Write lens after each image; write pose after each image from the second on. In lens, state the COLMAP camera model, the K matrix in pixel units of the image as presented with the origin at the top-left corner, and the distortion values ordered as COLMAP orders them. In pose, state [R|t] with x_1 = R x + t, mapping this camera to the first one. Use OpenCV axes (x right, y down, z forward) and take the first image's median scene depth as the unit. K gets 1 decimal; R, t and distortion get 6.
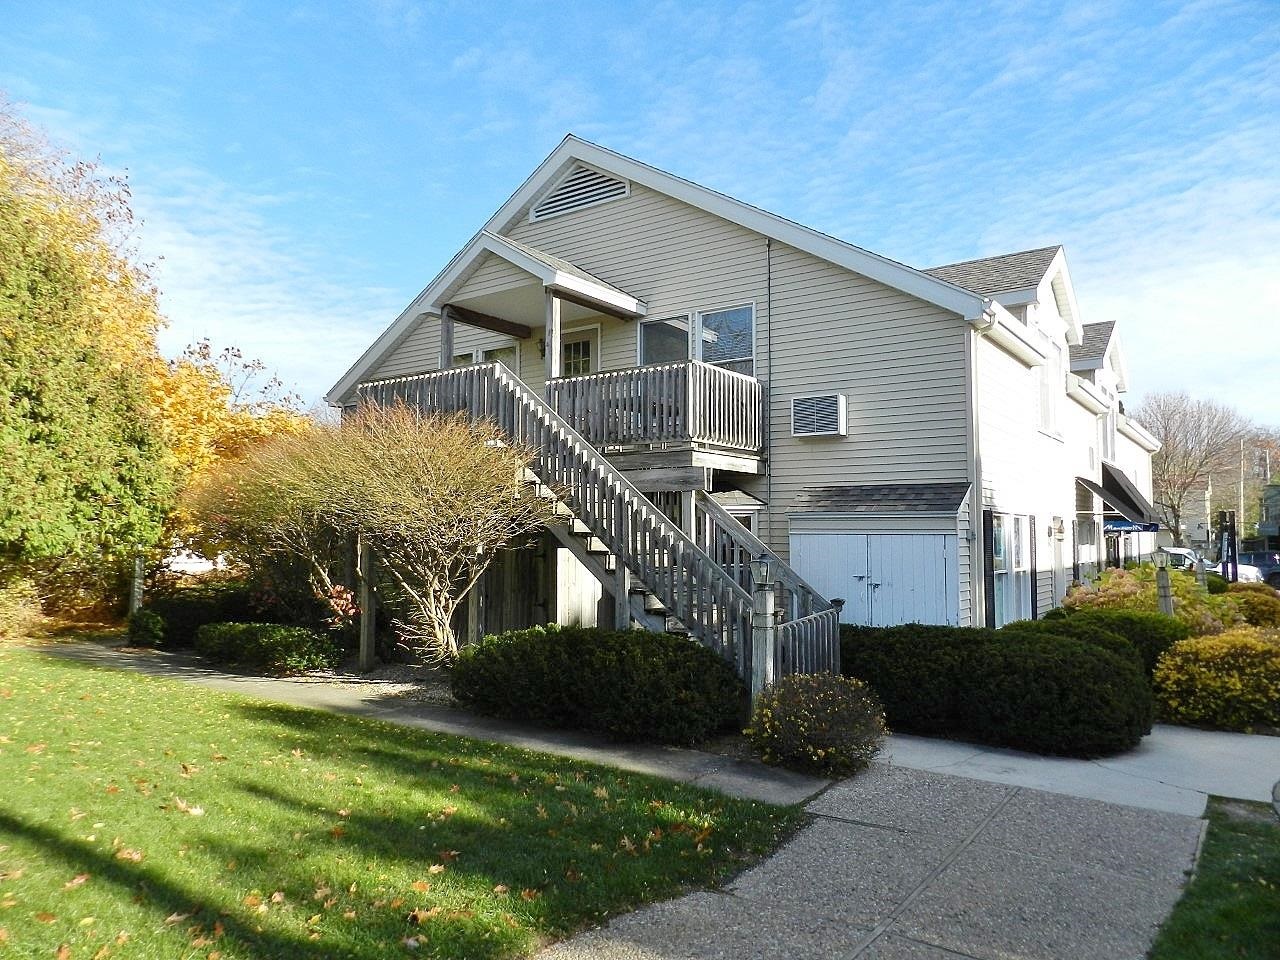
lens RADIAL K [[868.3, 0, 640.0], [0, 868.3, 480.0], [0, 0, 1]] dist [0.003706, 0.002996]
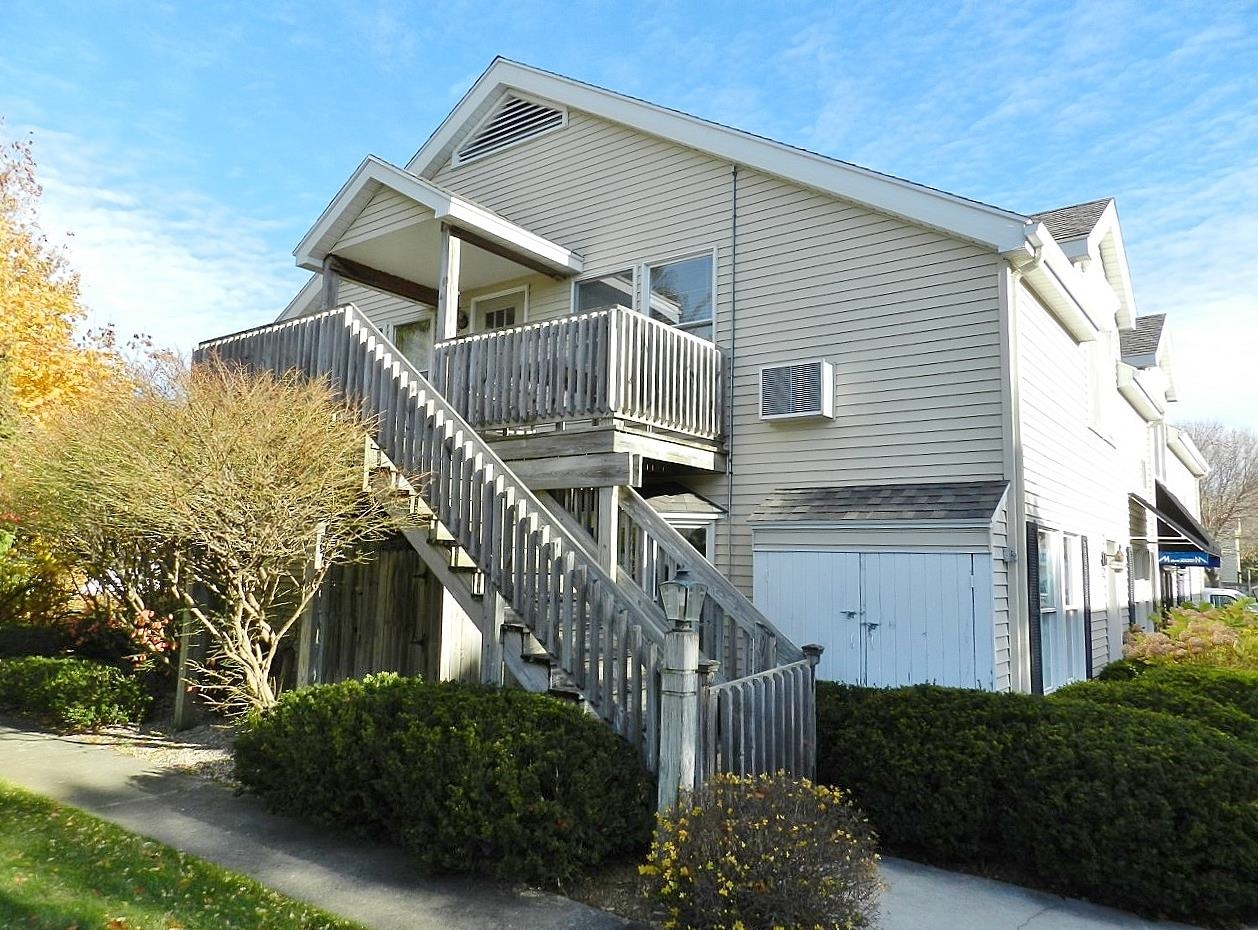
lens RADIAL K [[873.2, 0, 629.0], [0, 873.2, 465.0], [0, 0, 1]] dist [0.012926, -0.001485]
pose [[0.999650, 0.016825, -0.020404, 0.086952], [-0.017867, 0.998486, -0.052019, 0.031763], [0.019498, 0.052365, 0.998438, 0.282183]]
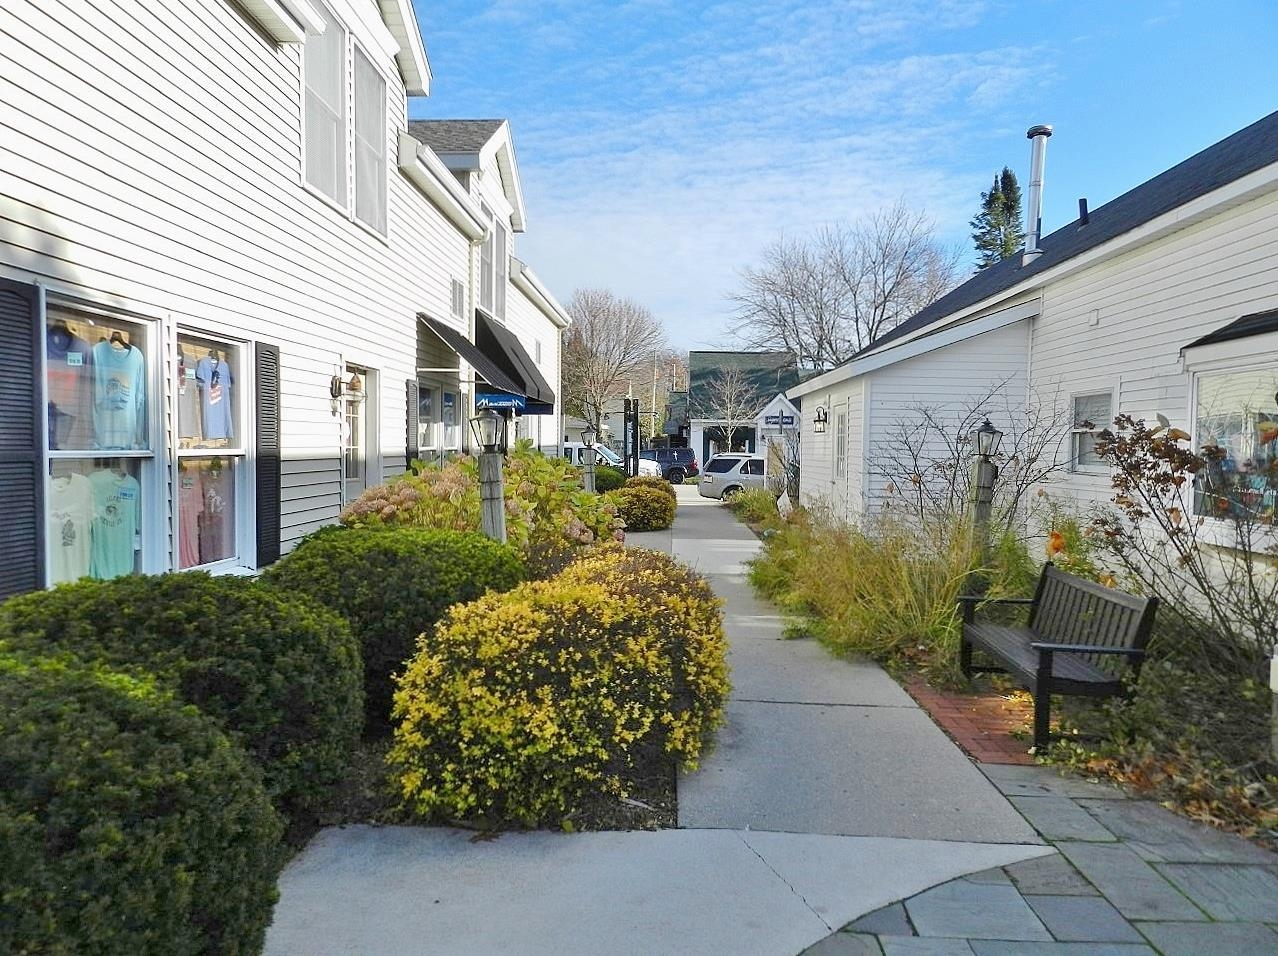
lens RADIAL K [[912.8, 0, 639.0], [0, 912.8, 478.0], [0, 0, 1]] dist [0.018134, -0.001989]
pose [[0.831620, -0.015869, 0.555118, 0.408972], [-0.045168, 0.994347, 0.096090, 0.069089], [-0.553505, -0.104984, 0.826203, 0.538164]]
